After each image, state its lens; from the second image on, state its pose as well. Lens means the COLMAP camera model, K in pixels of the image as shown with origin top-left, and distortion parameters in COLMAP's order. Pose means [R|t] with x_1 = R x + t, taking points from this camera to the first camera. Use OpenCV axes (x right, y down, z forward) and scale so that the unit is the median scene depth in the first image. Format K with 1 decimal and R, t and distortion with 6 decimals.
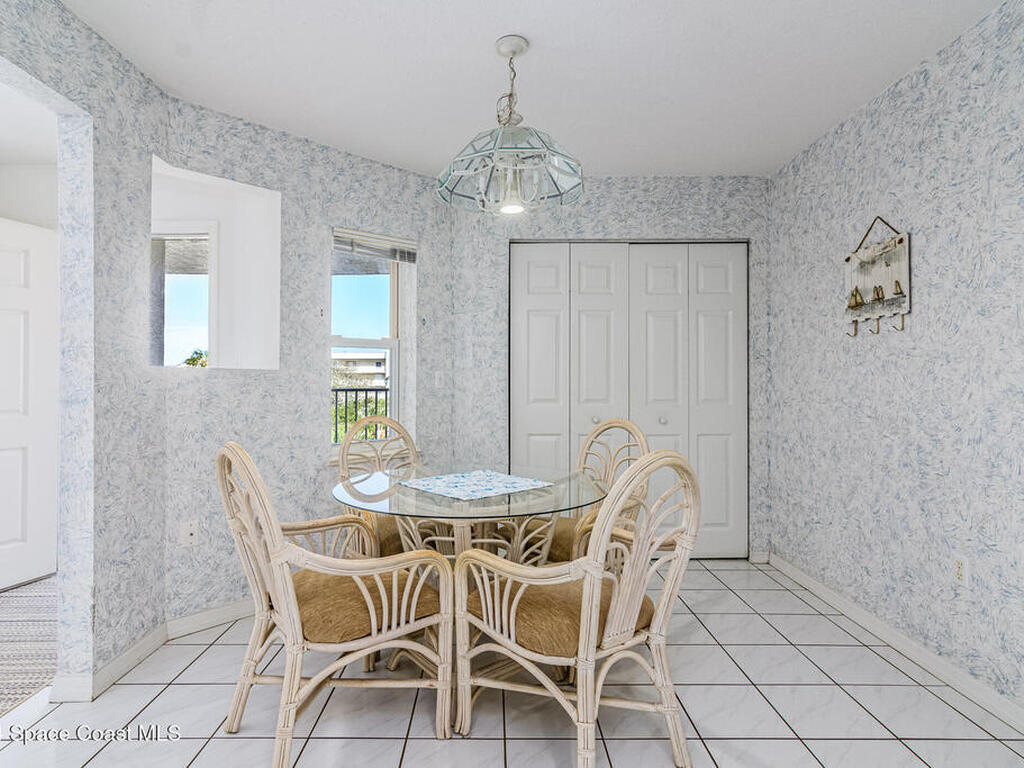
lens RADIAL K [[559.7, 0, 511.0], [0, 559.7, 373.5], [0, 0, 1]] dist [-0.000802, 0.000031]
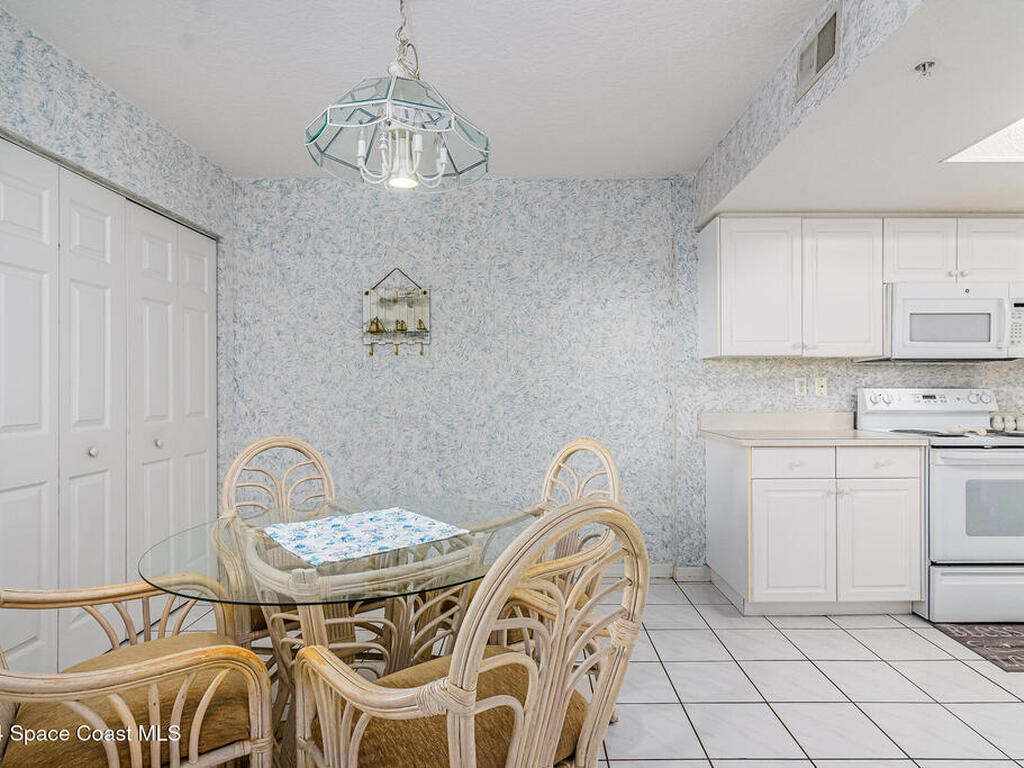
lens RADIAL K [[543.3, 0, 515.4], [0, 543.3, 388.2], [0, 0, 1]] dist [-0.000388, -0.000272]
pose [[0.022411, -0.007727, 0.999719, -0.648480], [-0.008993, 0.999928, 0.007930, -0.004751], [-0.999708, -0.009169, 0.022340, 0.686404]]
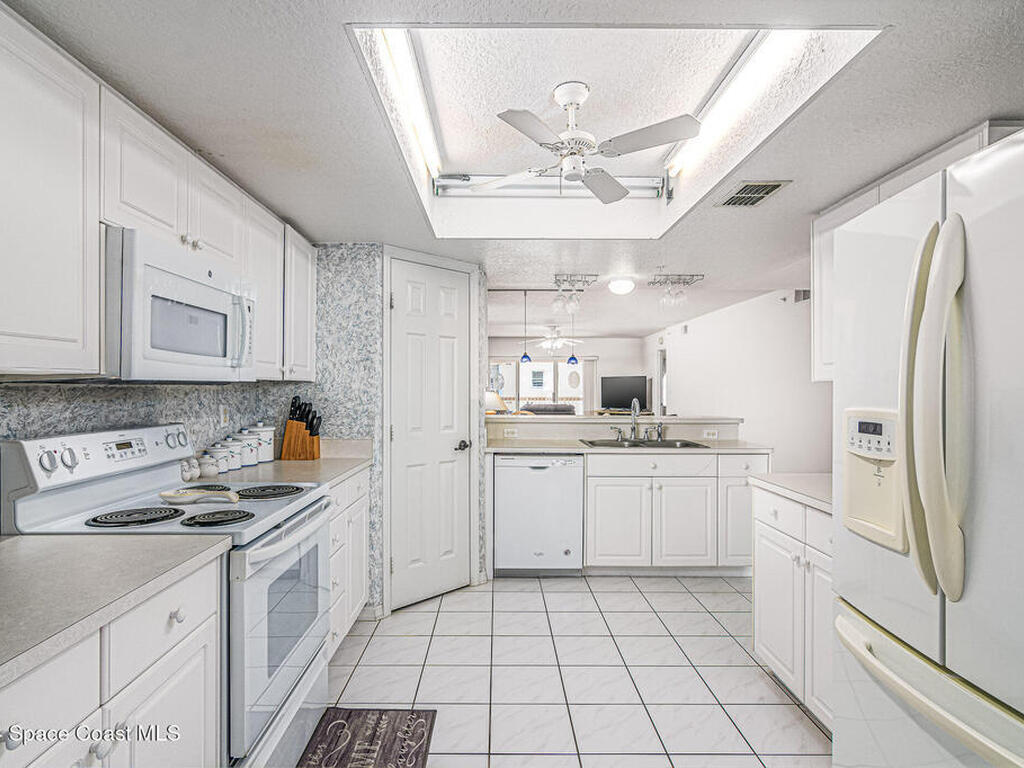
lens RADIAL K [[543.3, 0, 515.4], [0, 543.3, 388.2], [0, 0, 1]] dist [-0.000388, -0.000272]
pose [[-0.999960, -0.004014, -0.007953, 0.115231], [-0.003925, 0.999931, -0.011102, -0.052772], [0.007997, -0.011070, -0.999907, 0.482194]]
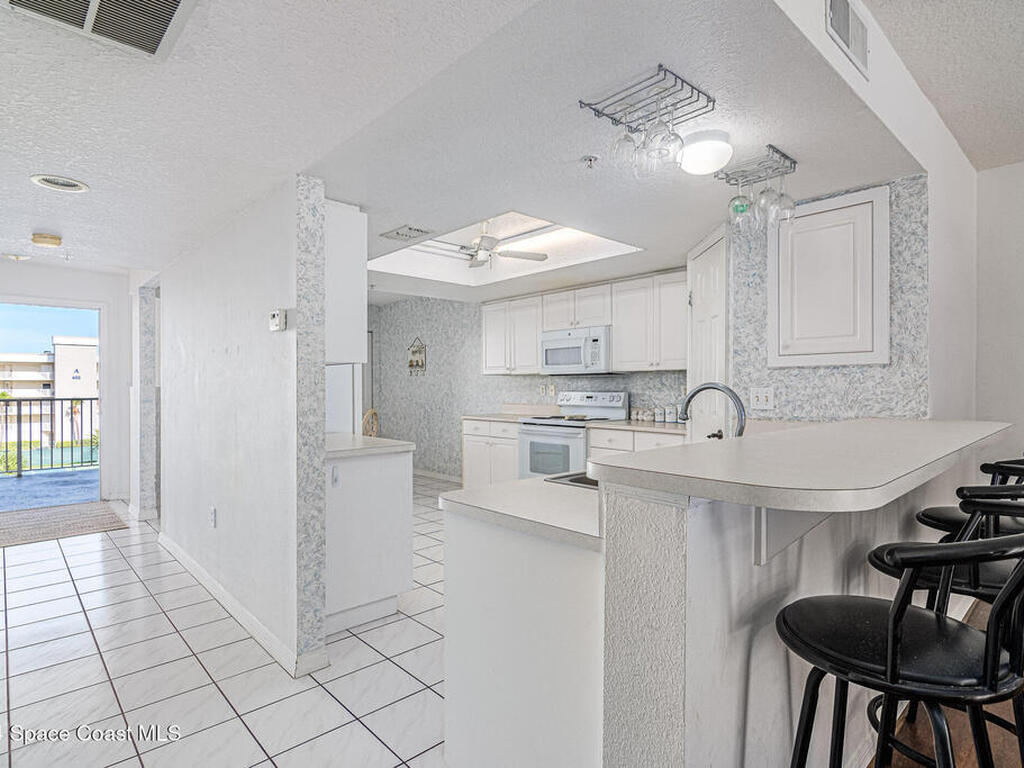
lens RADIAL K [[543.3, 0, 515.4], [0, 543.3, 388.2], [0, 0, 1]] dist [-0.000388, -0.000272]
pose [[0.744546, -0.008177, 0.667521, -0.918057], [-0.000256, 0.999921, 0.012534, -0.041216], [-0.667571, -0.009503, 0.744486, -1.553816]]
